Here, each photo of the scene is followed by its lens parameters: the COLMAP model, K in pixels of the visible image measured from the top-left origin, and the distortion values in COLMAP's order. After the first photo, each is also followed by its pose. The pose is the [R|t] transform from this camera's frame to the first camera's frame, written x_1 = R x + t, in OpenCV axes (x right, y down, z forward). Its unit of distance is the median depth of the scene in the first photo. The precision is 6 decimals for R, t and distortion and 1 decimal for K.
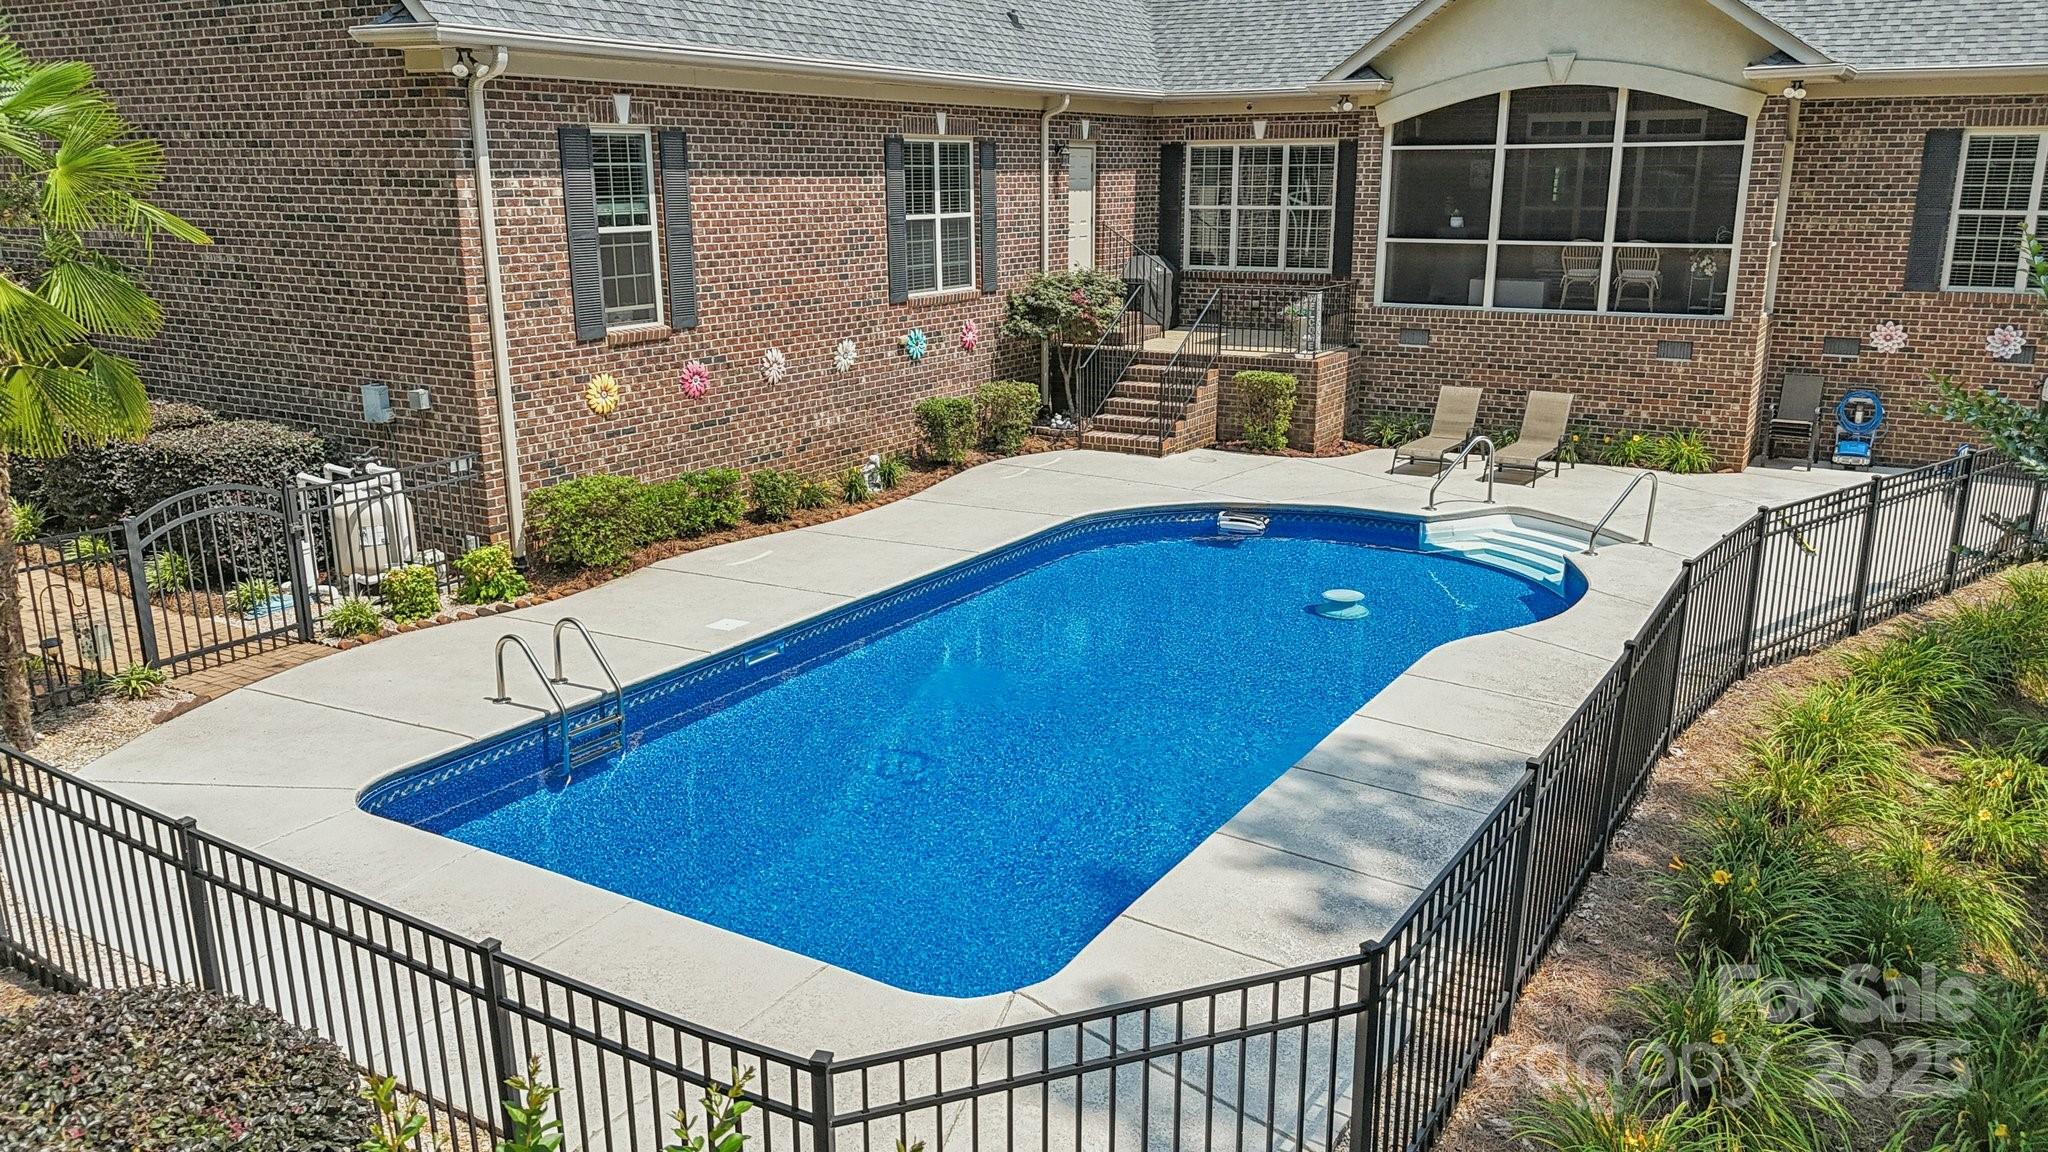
lens RADIAL K [[1482.4, 0, 1024.0], [0, 1482.4, 576.0], [0, 0, 1]] dist [0.005237, 0.000833]
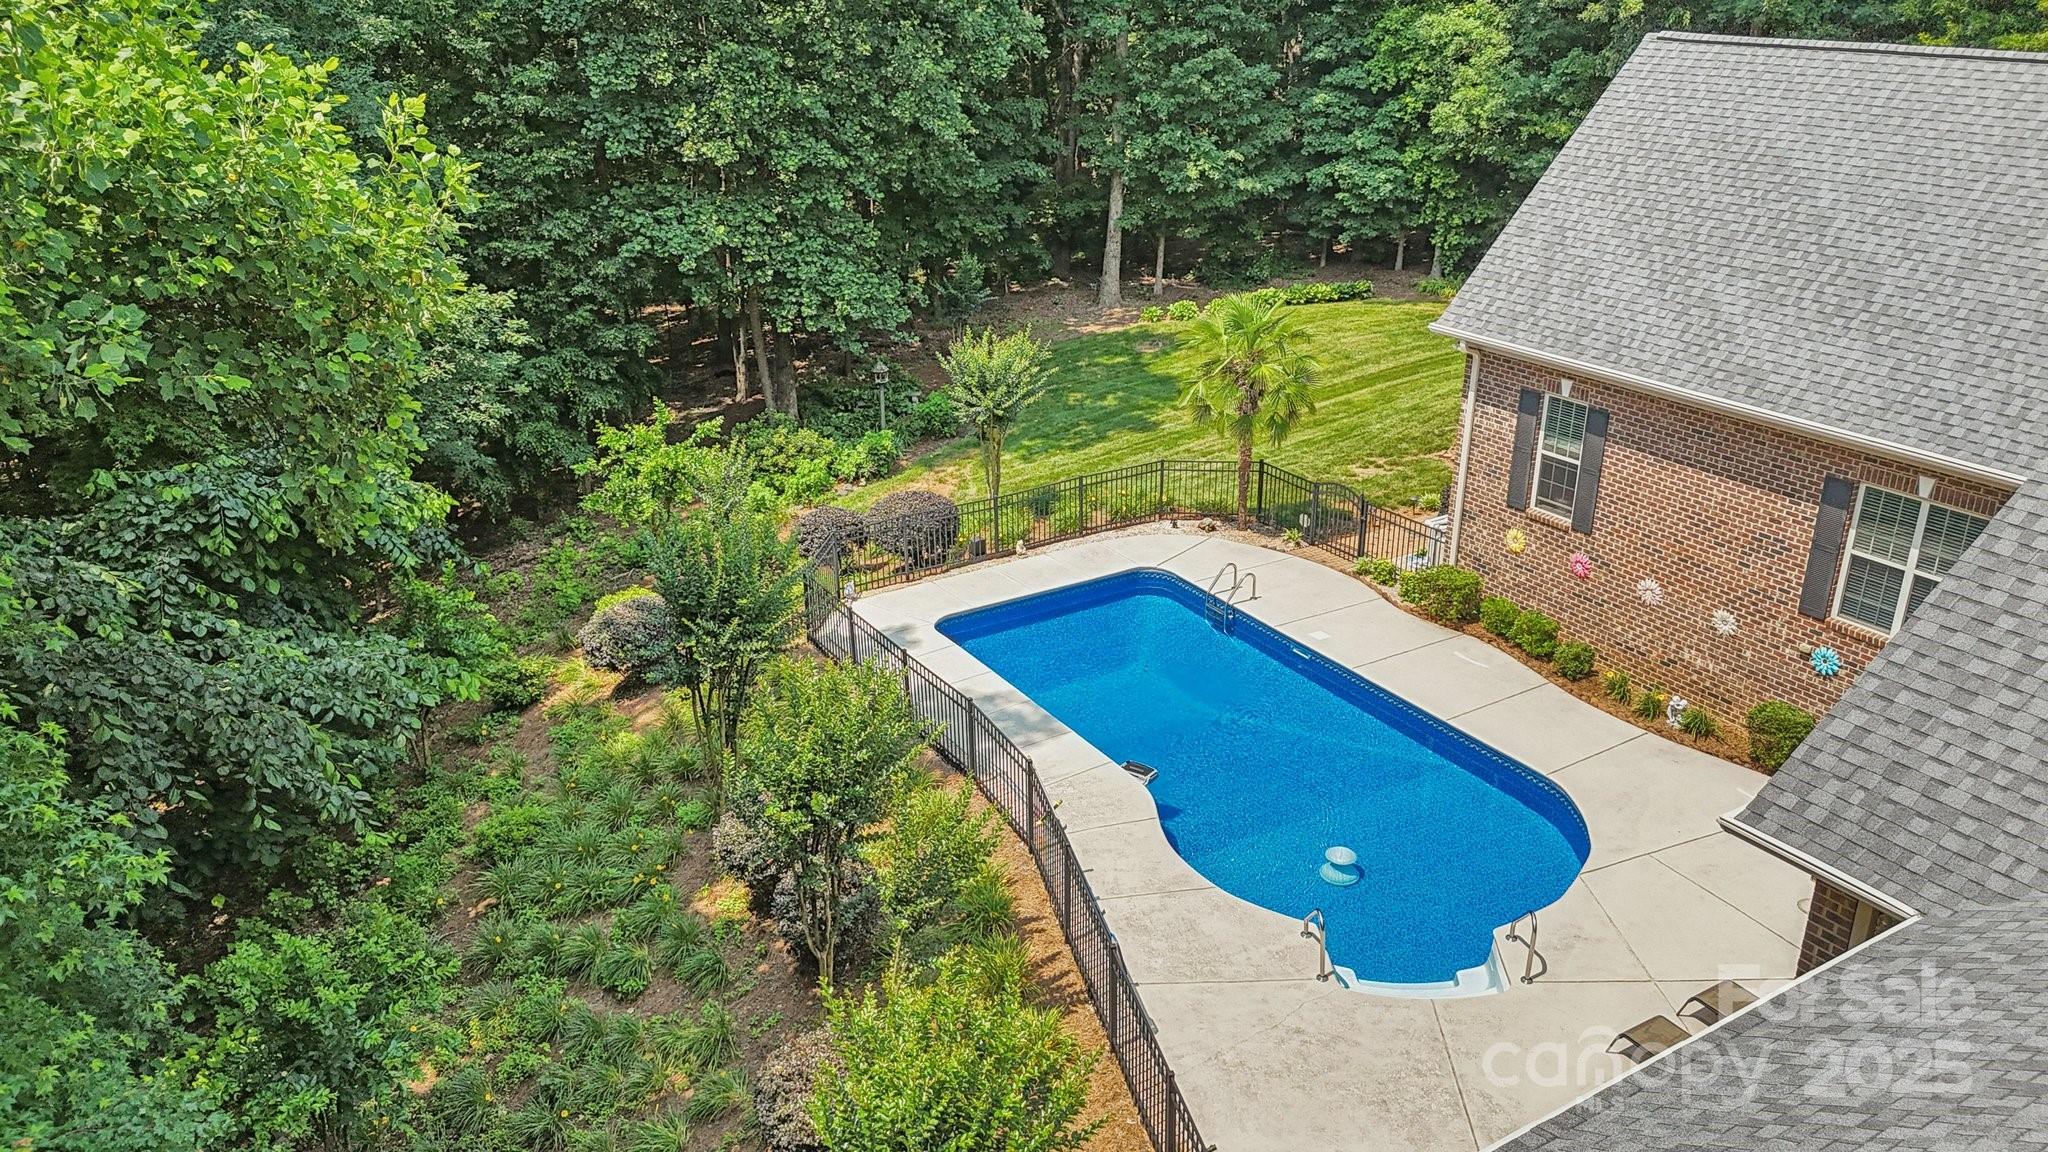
lens RADIAL K [[1482.4, 0, 1024.0], [0, 1482.4, 576.0], [0, 0, 1]] dist [0.005237, 0.000833]
pose [[-0.425273, 0.362755, -0.829187, 1.295619], [-0.231179, 0.842234, 0.487030, -0.744718], [0.875042, 0.398812, -0.274318, 0.957989]]
